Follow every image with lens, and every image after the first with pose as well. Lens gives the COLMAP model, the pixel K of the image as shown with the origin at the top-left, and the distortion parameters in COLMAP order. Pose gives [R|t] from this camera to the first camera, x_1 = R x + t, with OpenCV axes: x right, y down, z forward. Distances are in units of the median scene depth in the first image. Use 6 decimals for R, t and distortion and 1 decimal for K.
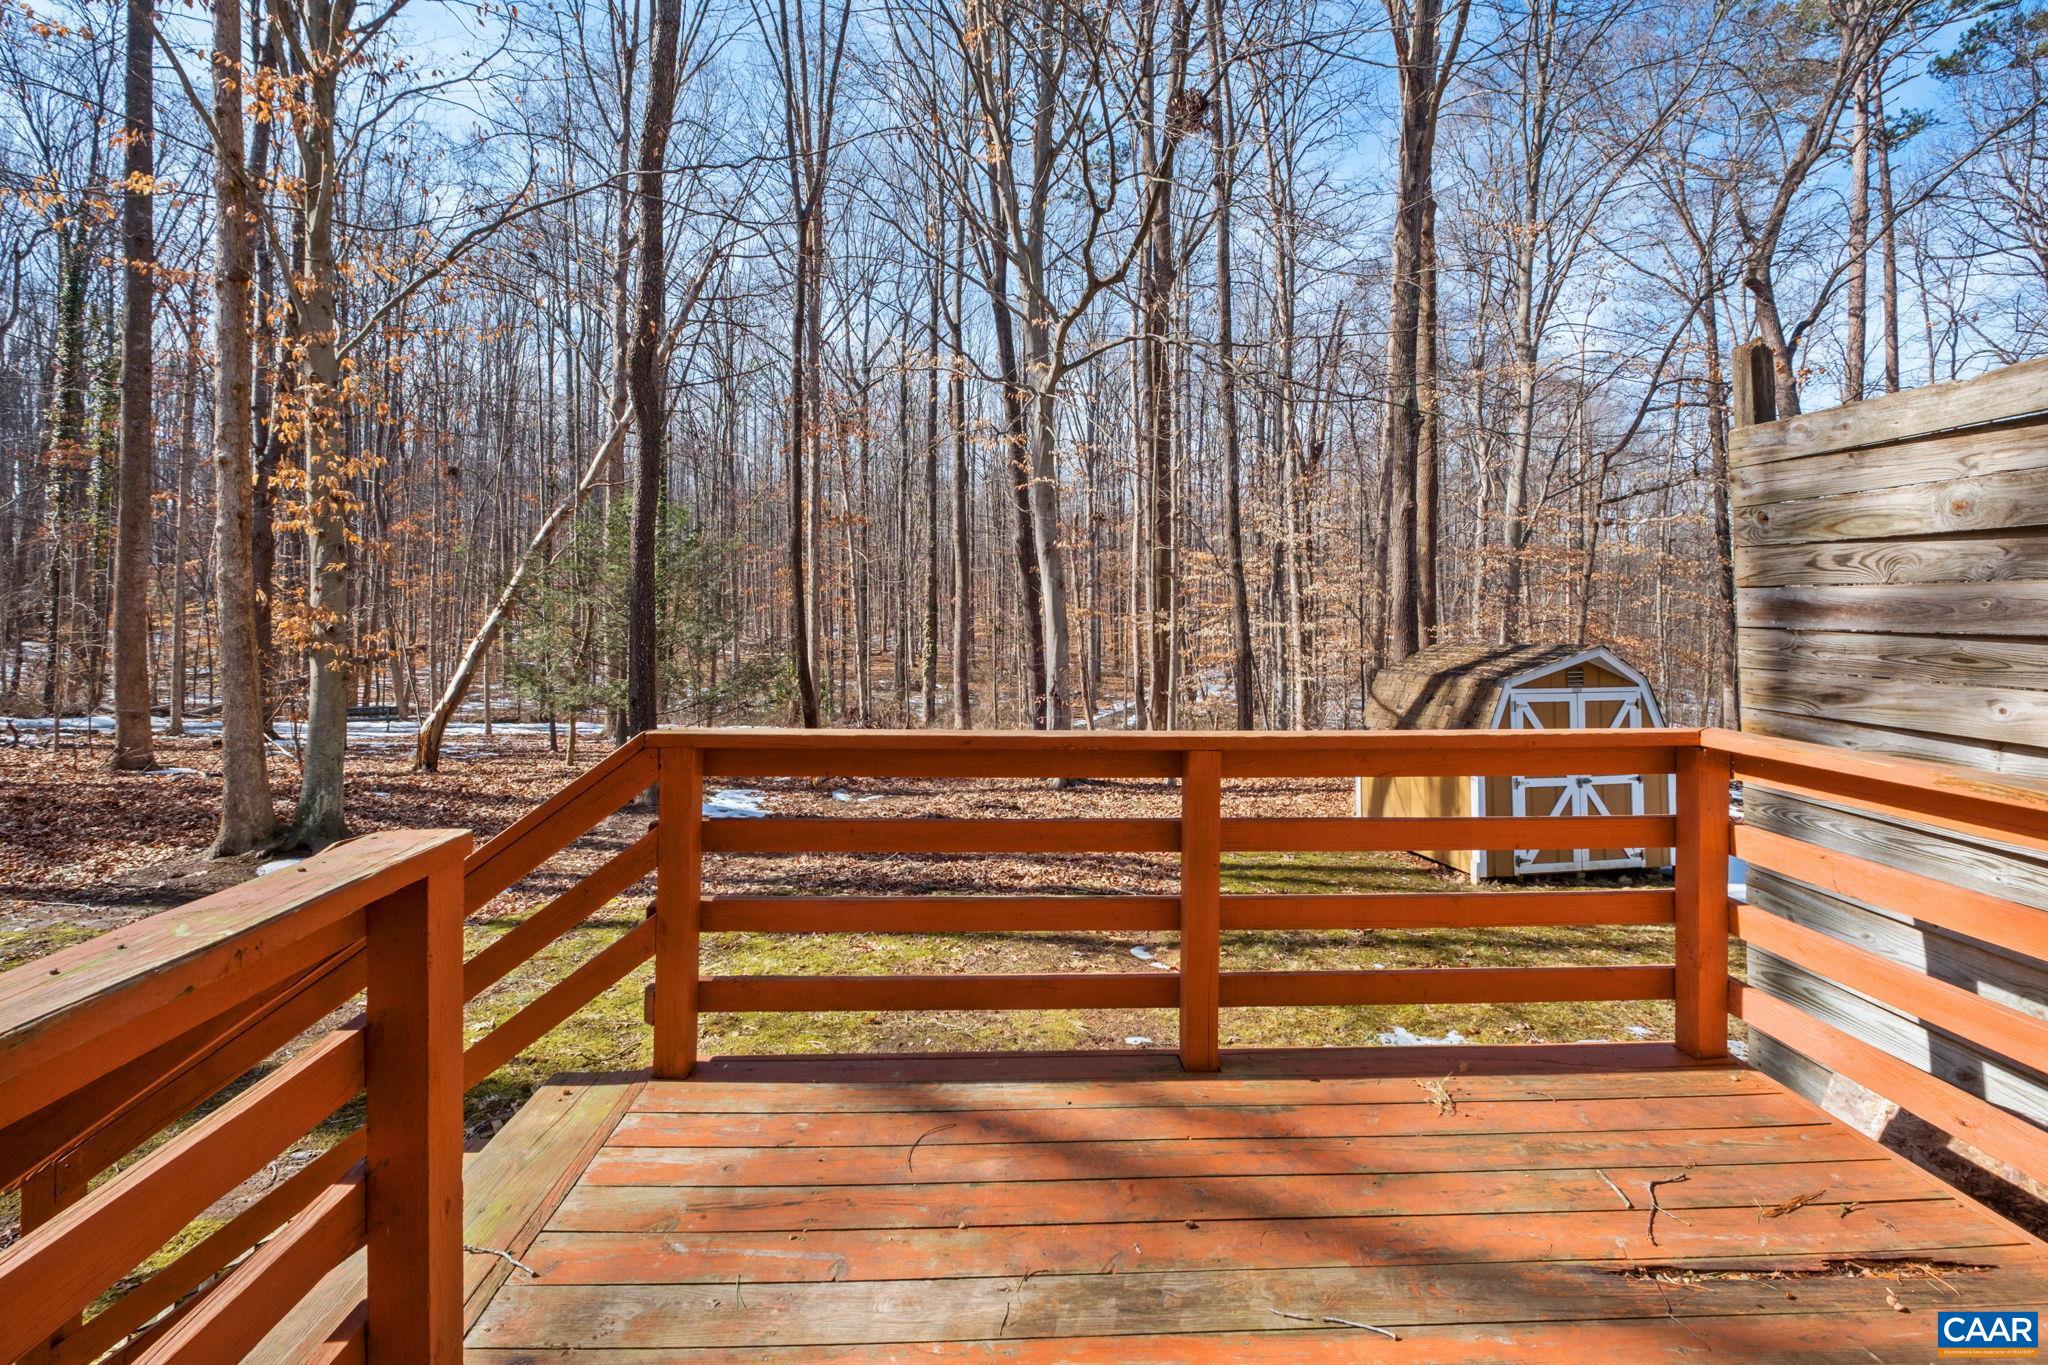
lens RADIAL K [[899.6, 0, 1014.2], [0, 899.6, 651.8], [0, 0, 1]] dist [0.000232, -0.000098]
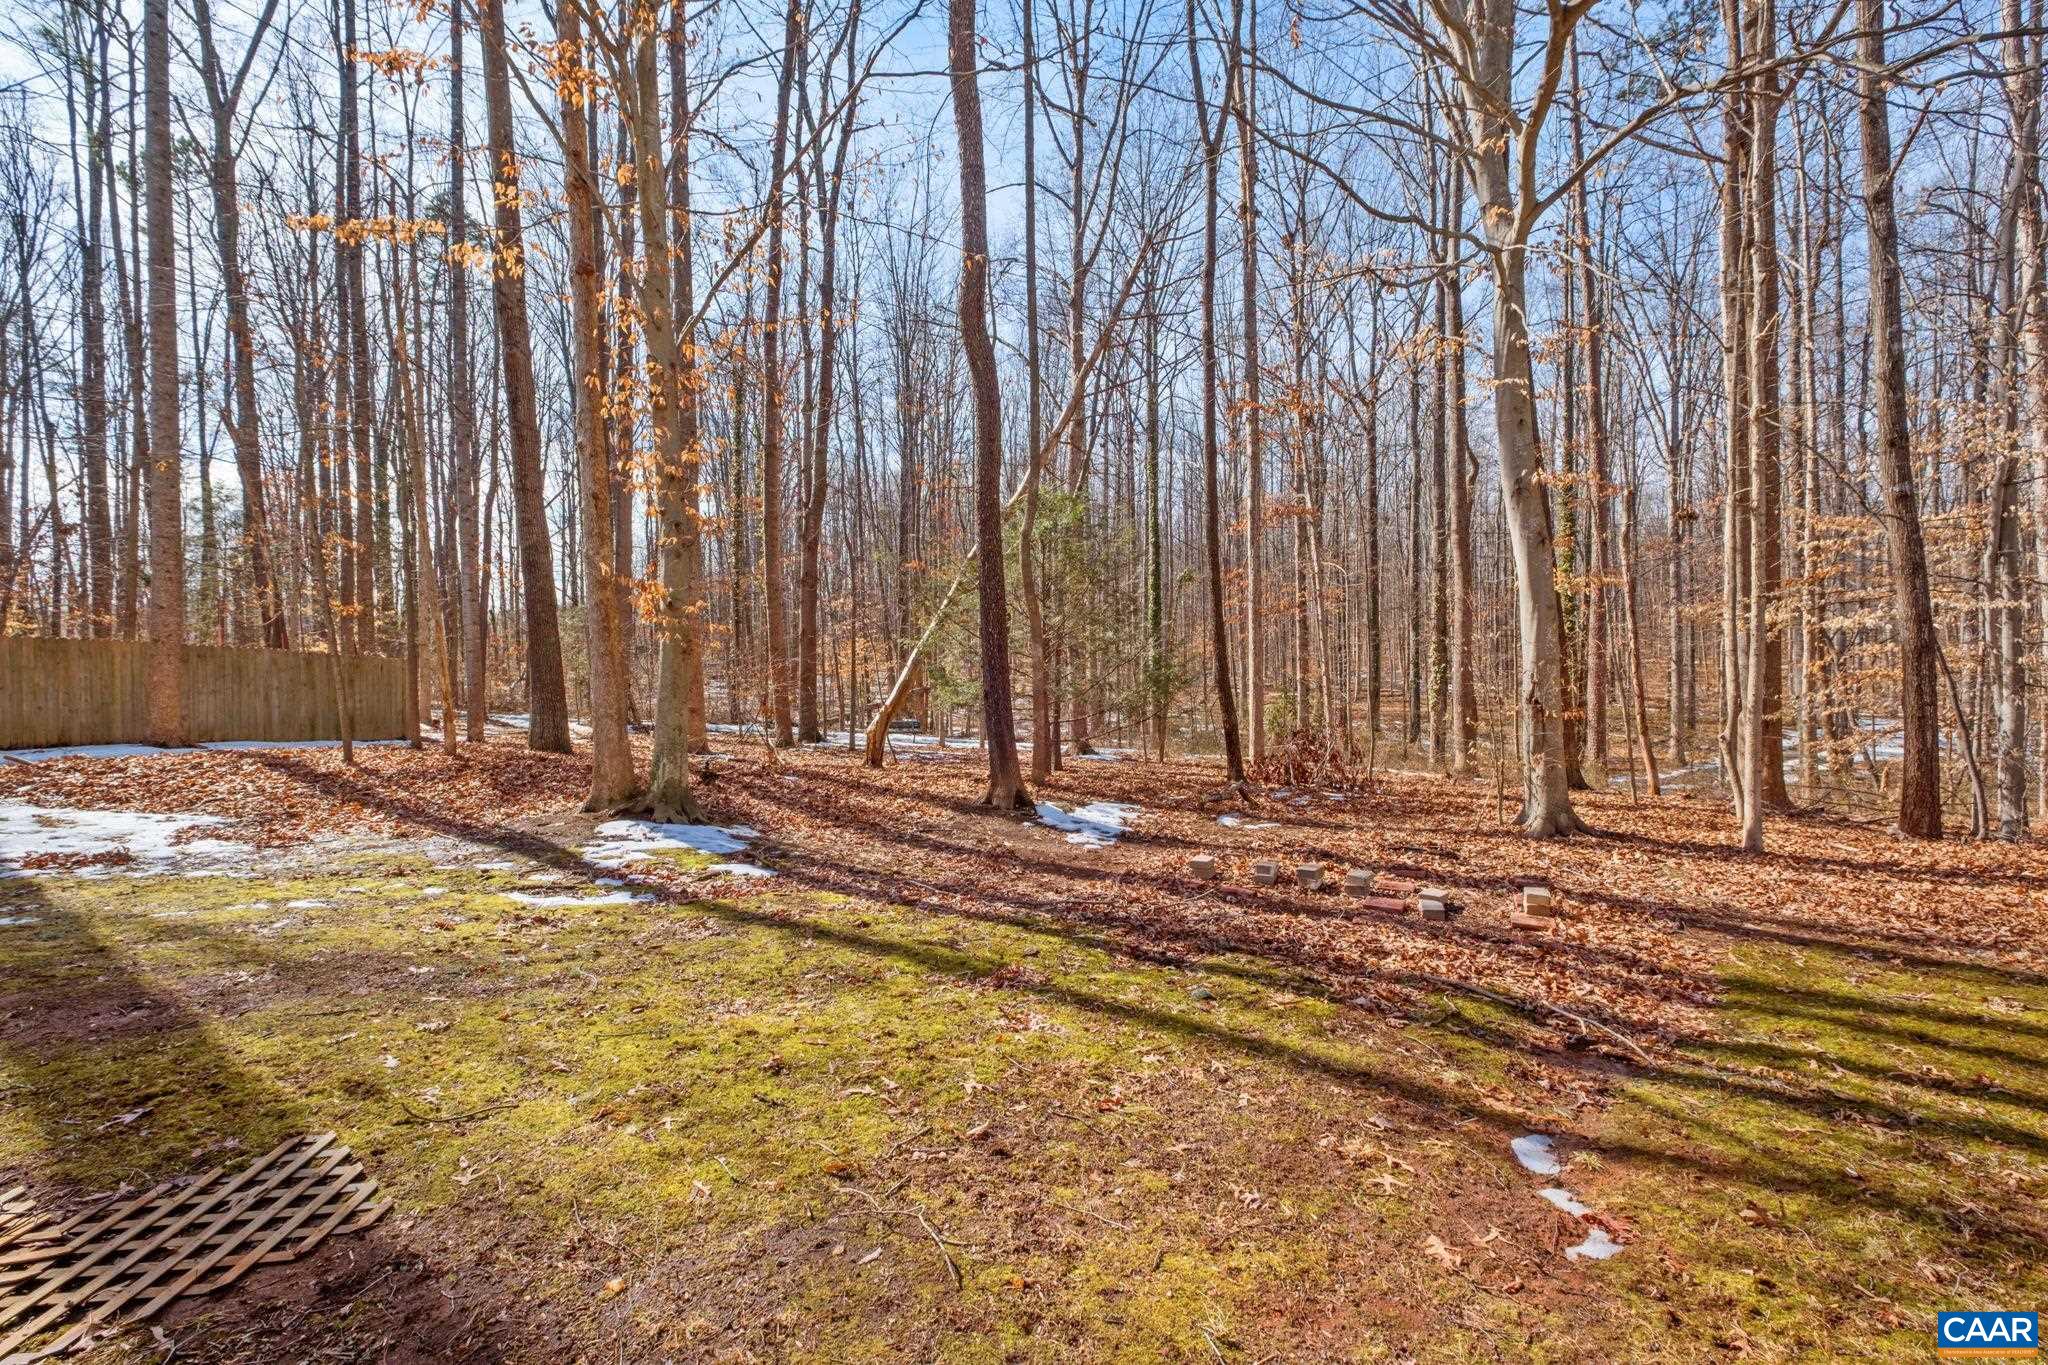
lens RADIAL K [[870.3, 0, 1021.5], [0, 870.3, 693.6], [0, 0, 1]] dist [0.000421, -0.005025]
pose [[0.840878, 0.006218, -0.541189, 0.112831], [-0.007351, 0.999973, 0.000068, 0.066782], [0.541175, 0.003921, 0.840901, 0.330982]]
